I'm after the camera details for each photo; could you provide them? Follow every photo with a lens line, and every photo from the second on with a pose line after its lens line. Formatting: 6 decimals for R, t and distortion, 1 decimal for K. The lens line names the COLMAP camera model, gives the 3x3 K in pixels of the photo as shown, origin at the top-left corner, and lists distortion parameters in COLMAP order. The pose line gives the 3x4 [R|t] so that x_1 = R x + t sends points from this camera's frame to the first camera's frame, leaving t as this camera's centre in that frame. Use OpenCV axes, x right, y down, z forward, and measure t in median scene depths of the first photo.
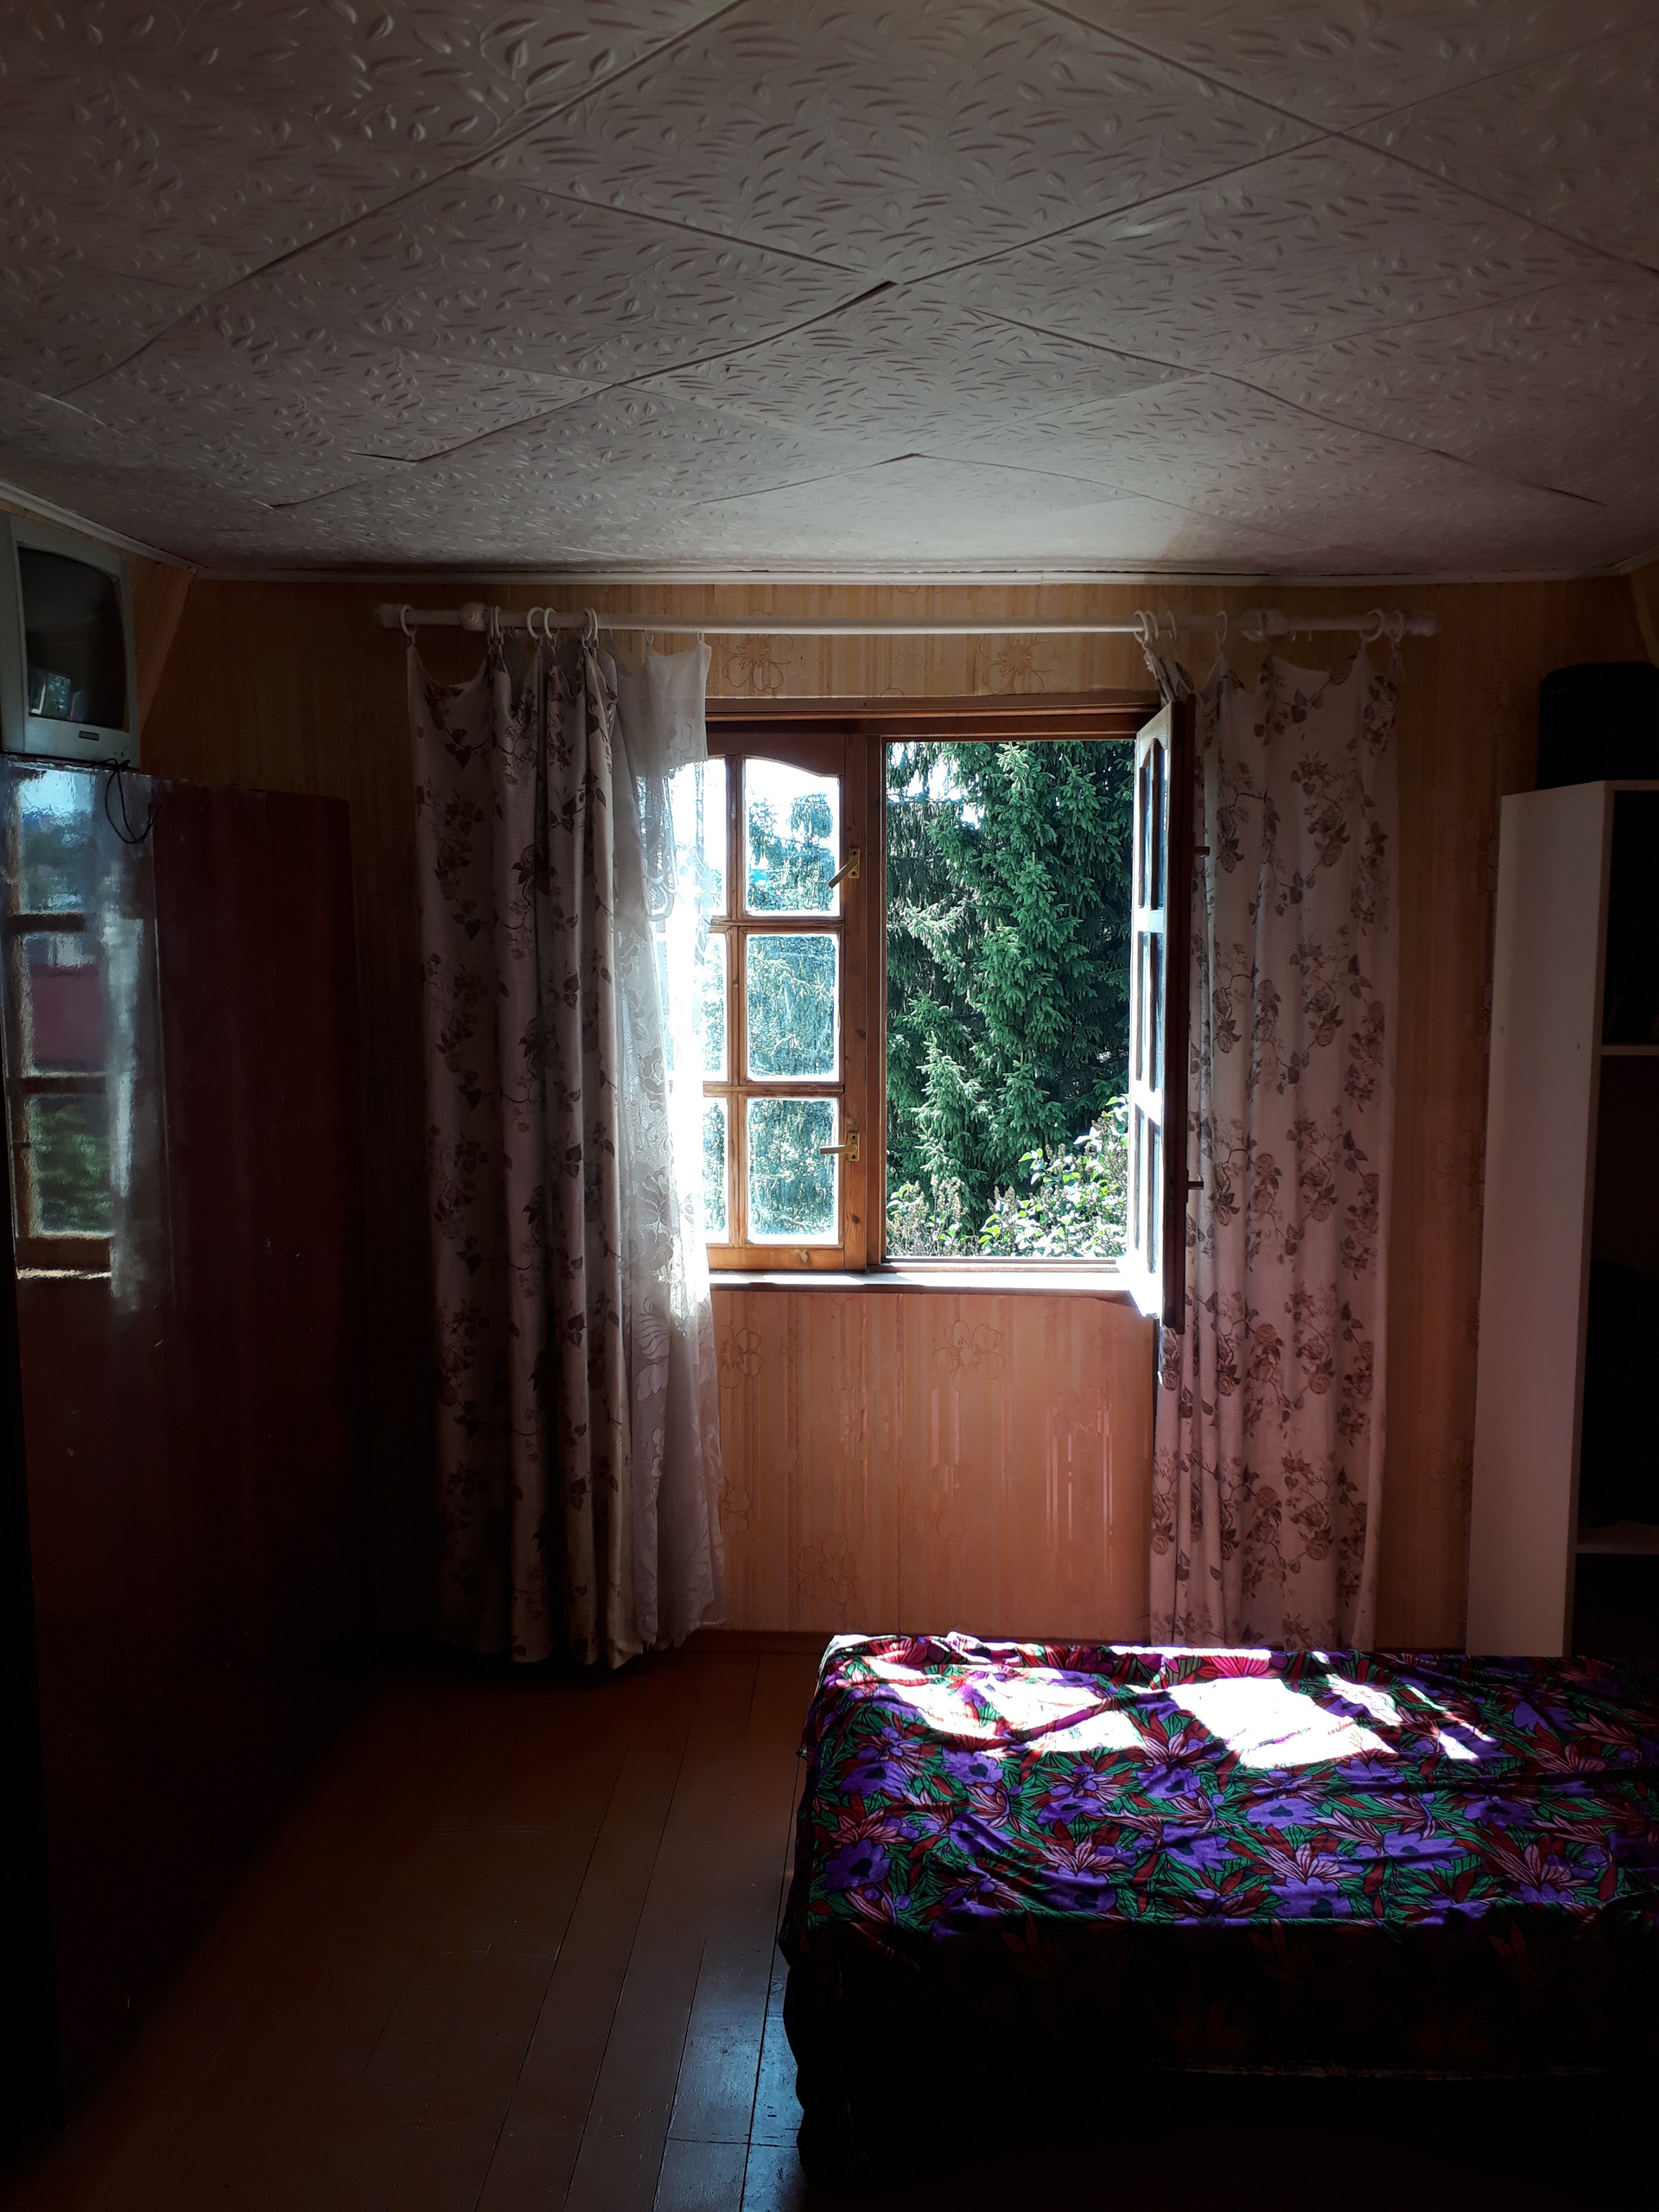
lens RADIAL K [[1867.9, 0, 836.0], [0, 1867.9, 1169.1], [0, 0, 1]] dist [0.039420, 0.002331]
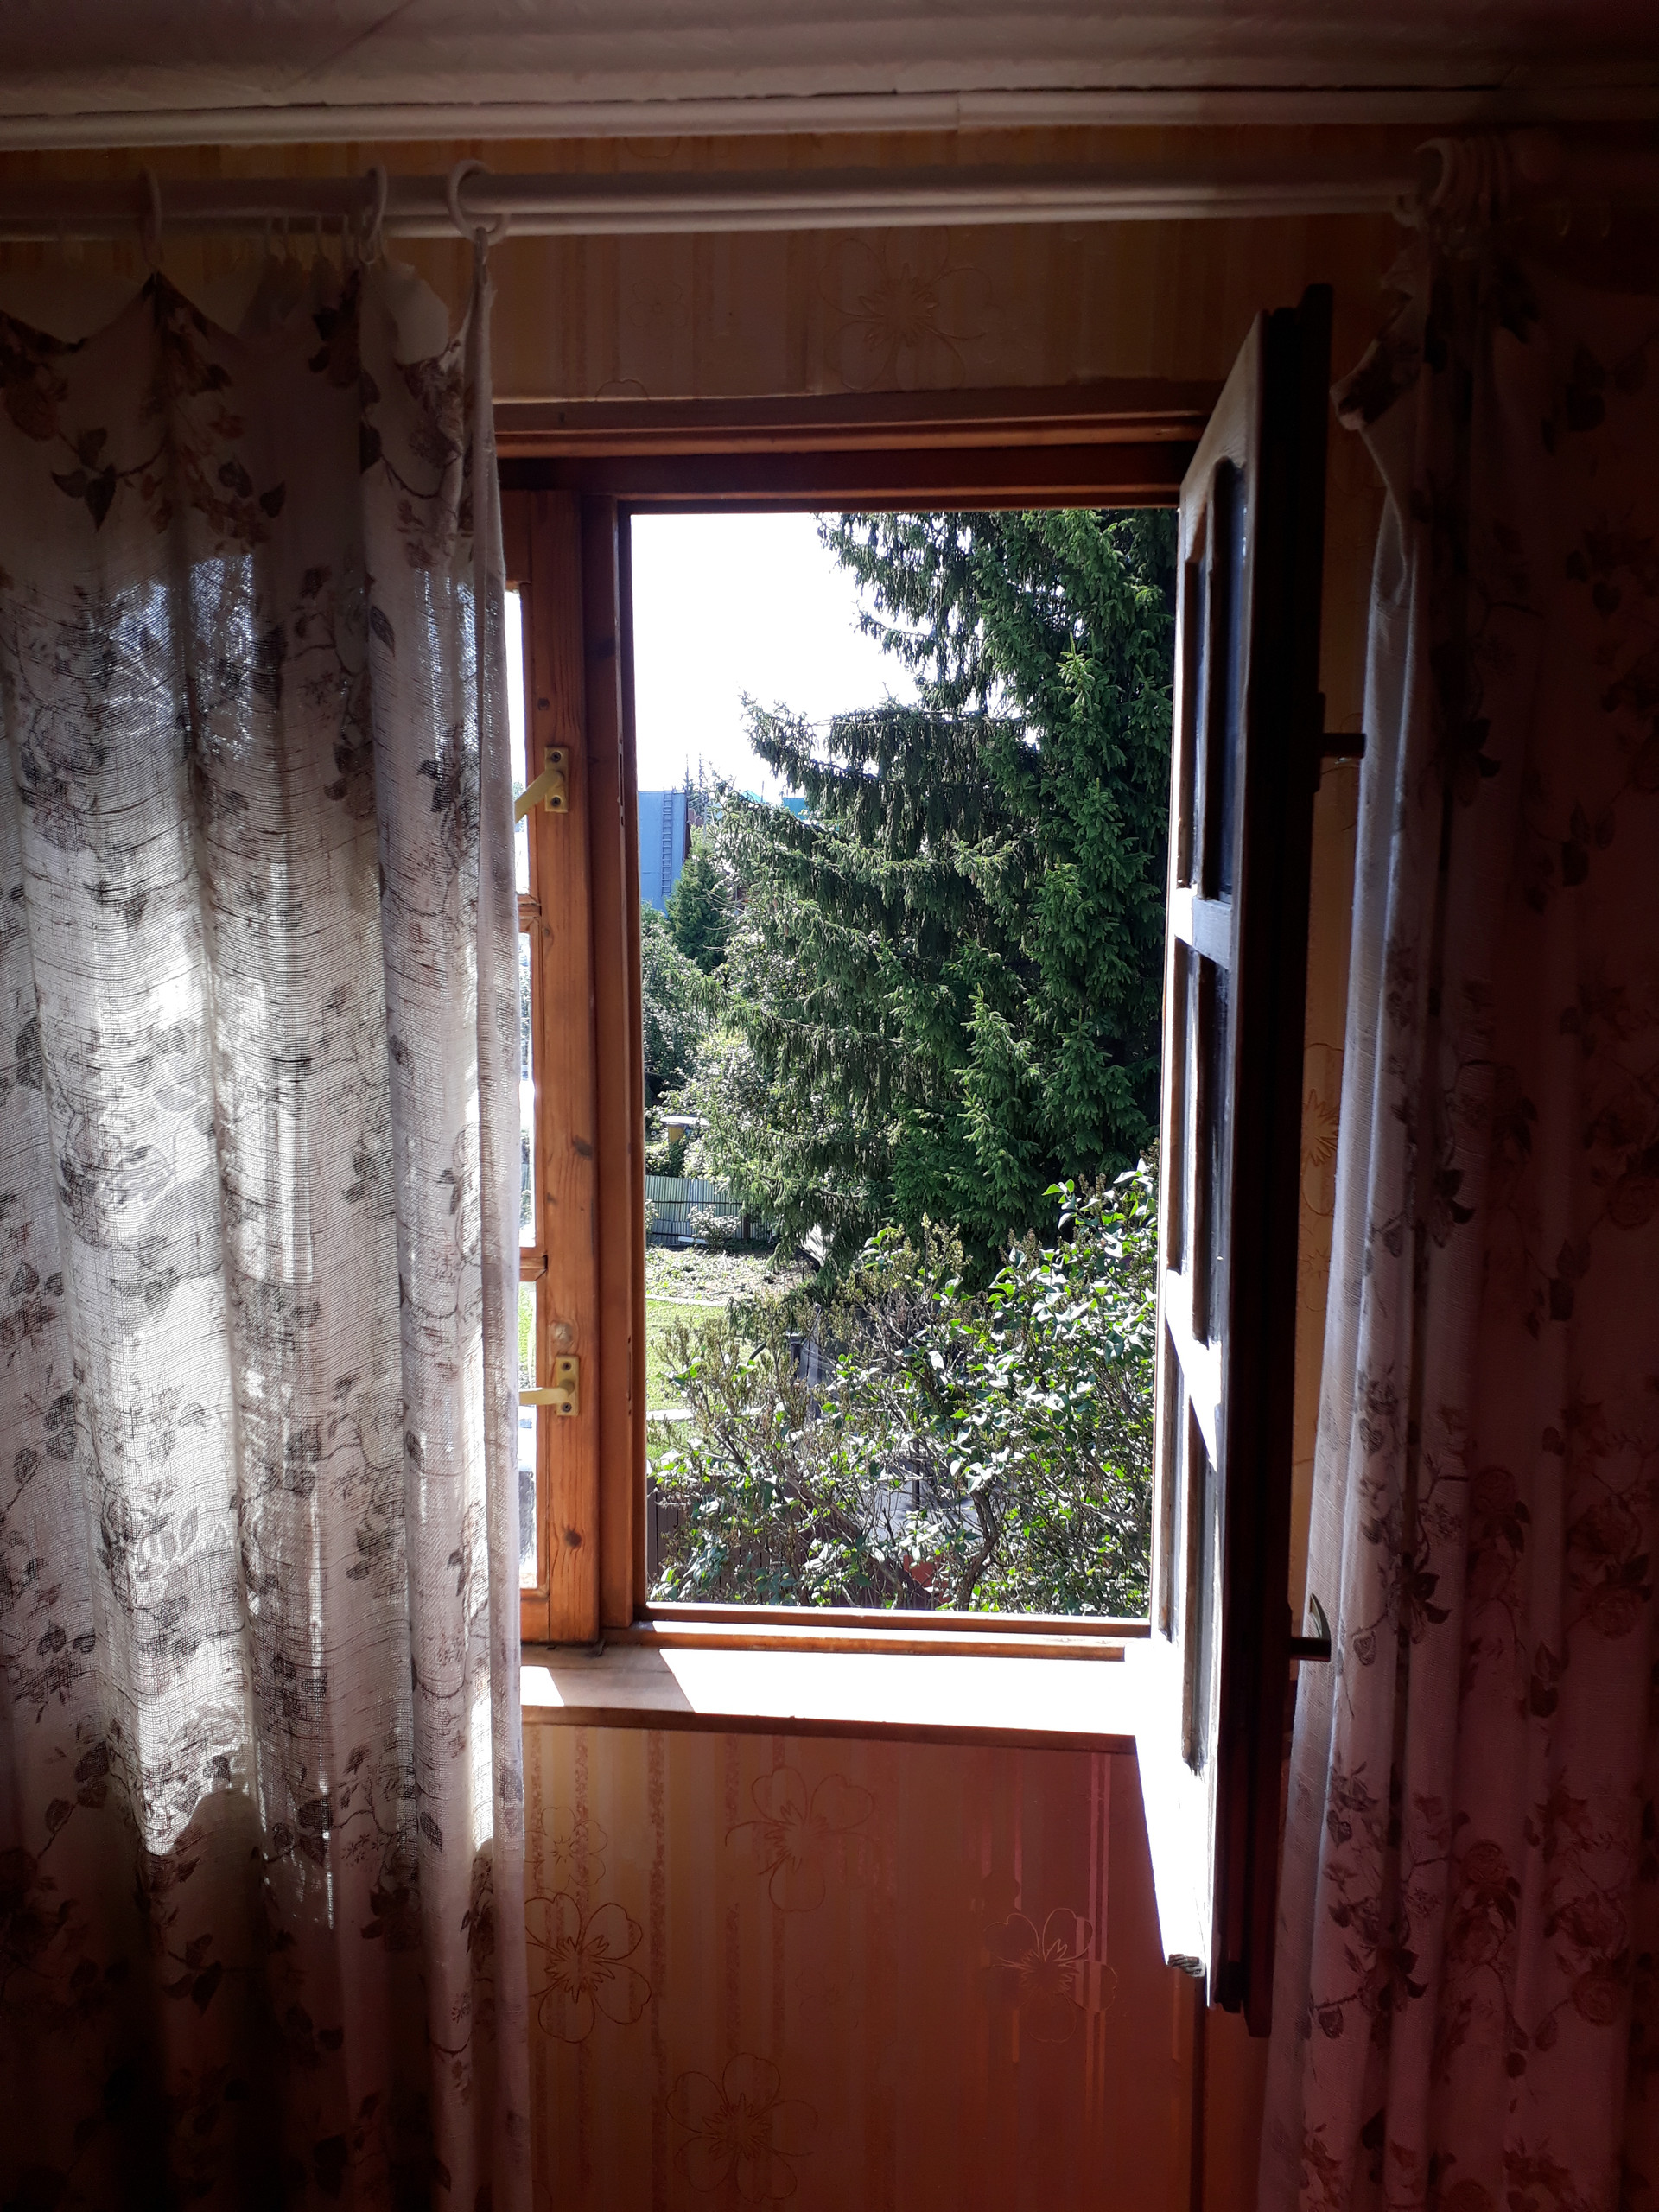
lens RADIAL K [[1812.5, 0, 829.5], [0, 1812.5, 1106.0], [0, 0, 1]] dist [0.164497, -0.239749]
pose [[0.998614, 0.011412, -0.051385, 0.025865], [-0.010955, 0.999898, 0.009159, -0.023054], [0.051484, -0.008584, 0.998637, 0.142940]]
